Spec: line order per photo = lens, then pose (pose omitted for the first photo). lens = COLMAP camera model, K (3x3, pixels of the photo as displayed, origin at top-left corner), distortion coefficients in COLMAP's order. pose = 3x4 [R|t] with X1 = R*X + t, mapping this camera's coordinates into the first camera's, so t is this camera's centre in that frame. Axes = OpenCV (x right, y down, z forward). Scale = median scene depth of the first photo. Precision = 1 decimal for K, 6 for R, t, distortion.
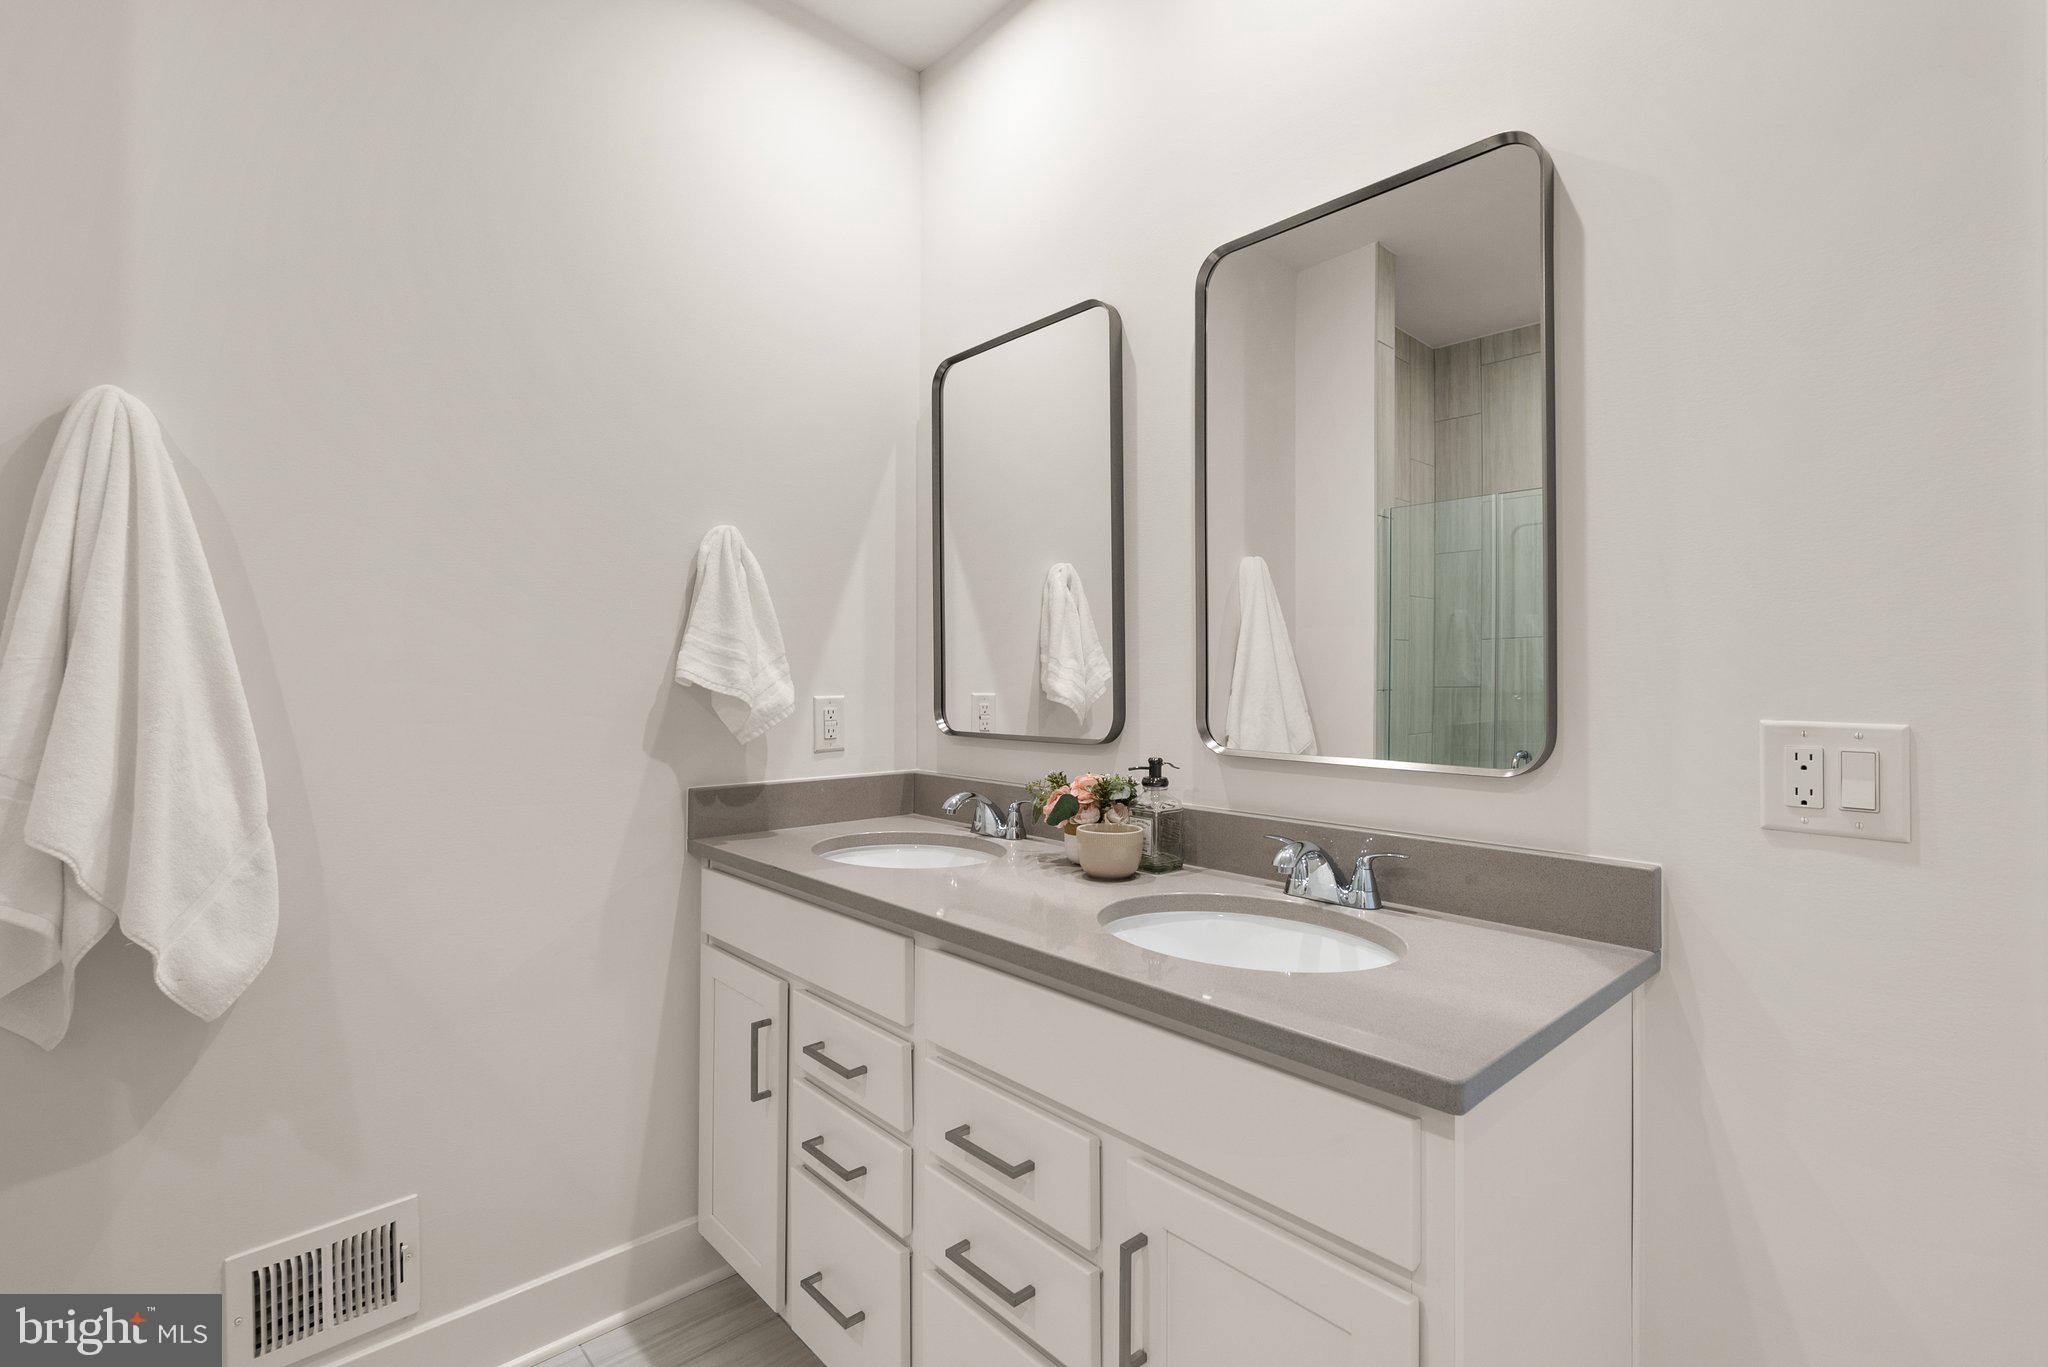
lens RADIAL K [[966.1, 0, 1024.0], [0, 966.1, 683.5], [0, 0, 1]] dist [-0.000573, -0.000134]
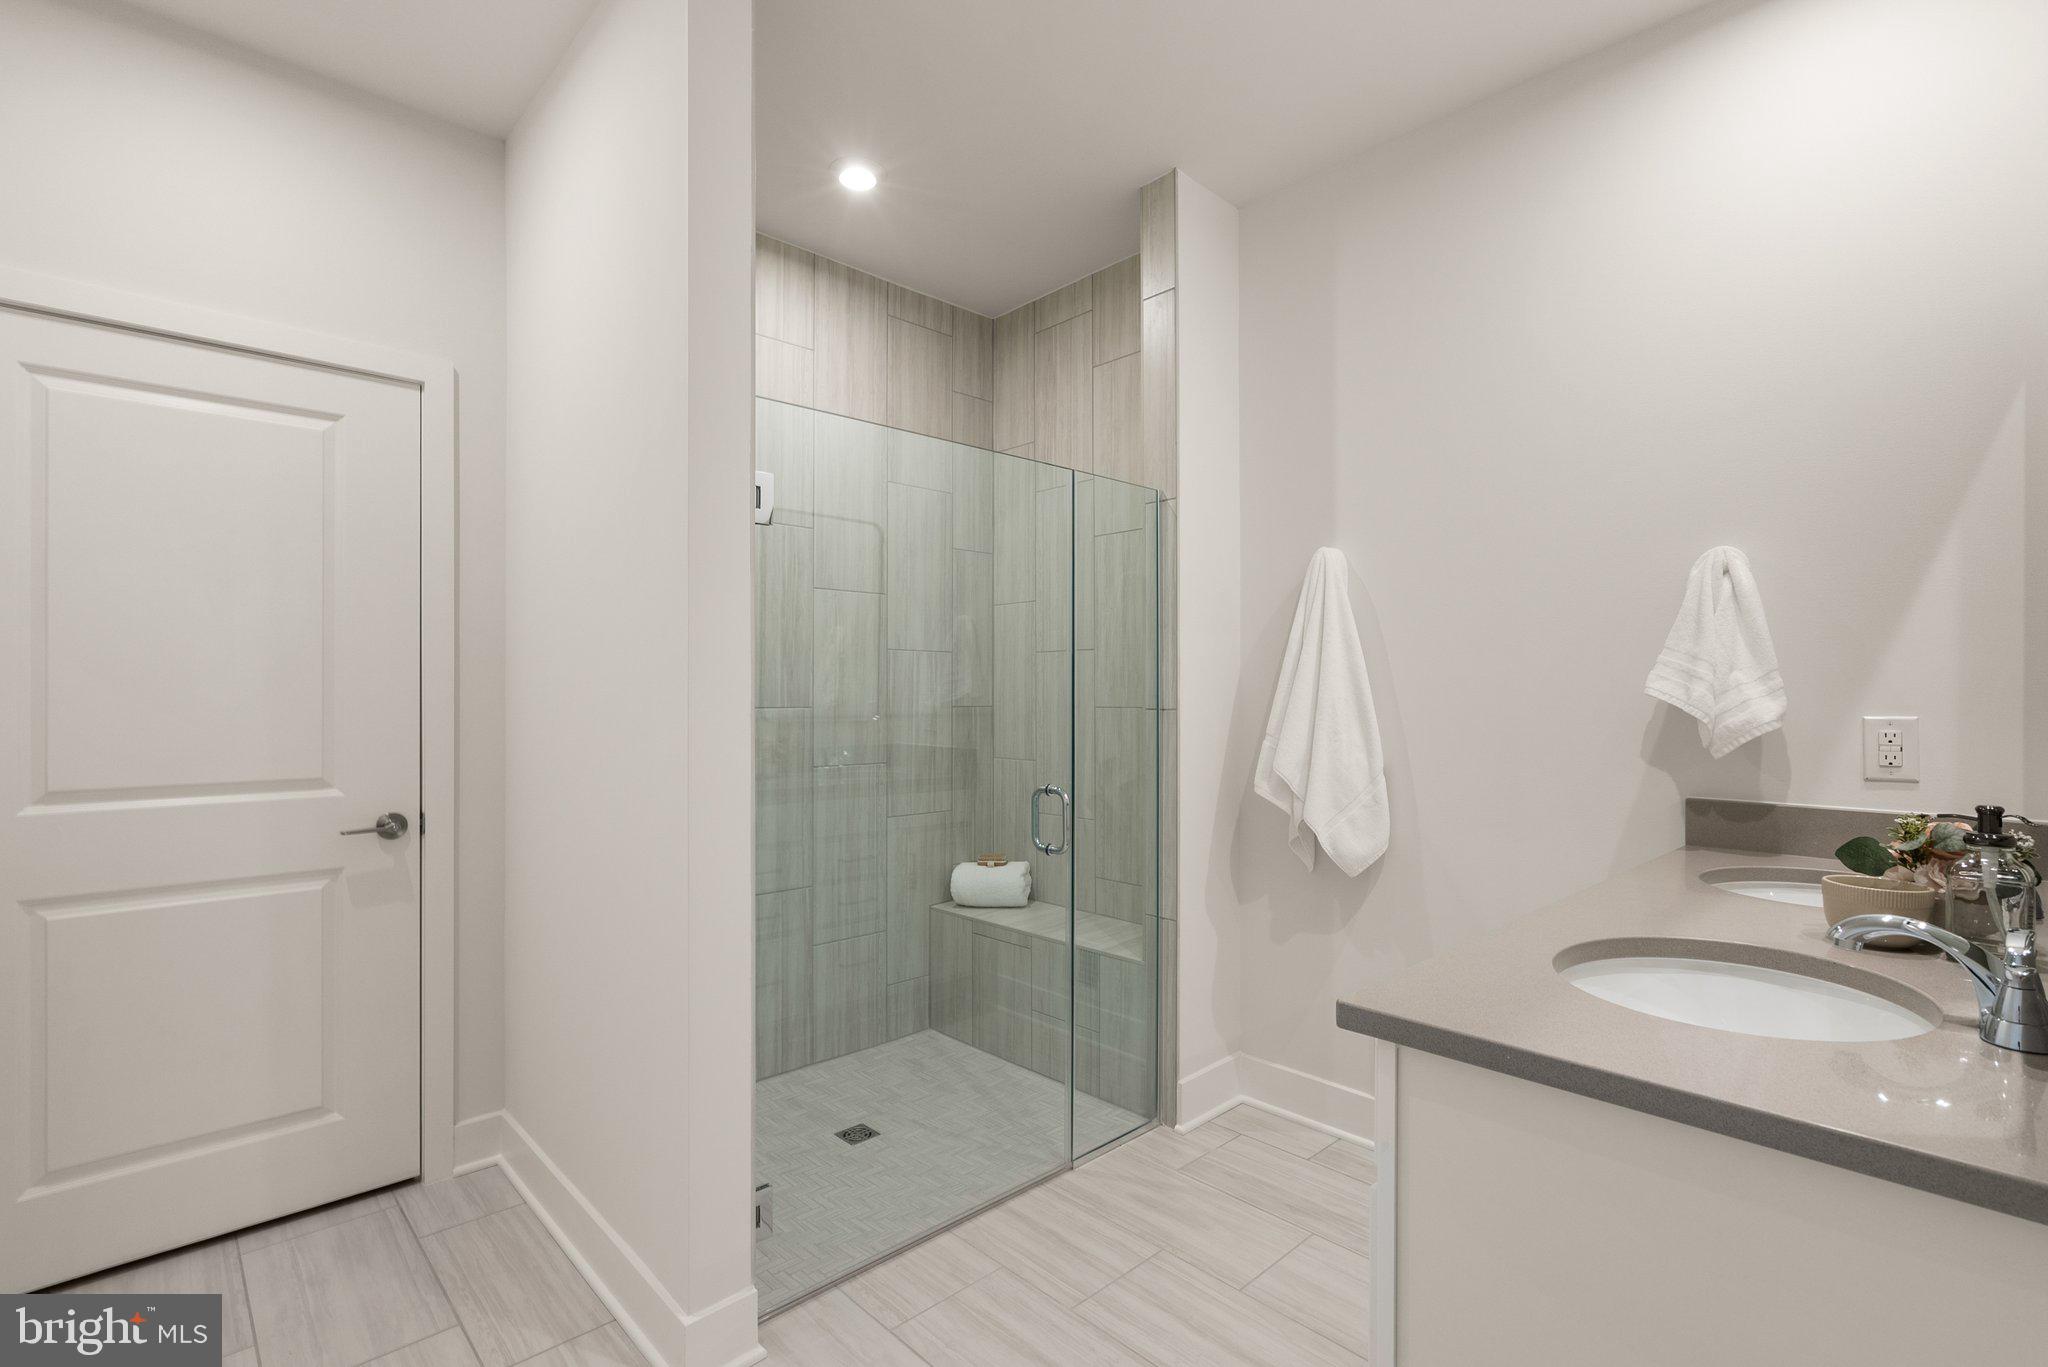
lens RADIAL K [[948.9, 0, 1024.0], [0, 948.9, 683.5], [0, 0, 1]] dist [-0.000788, -0.000125]
pose [[0.017936, -0.012277, -0.999764, 0.733559], [-0.012928, 0.999838, -0.012509, 0.004786], [0.999756, 0.013149, 0.017775, 0.252219]]
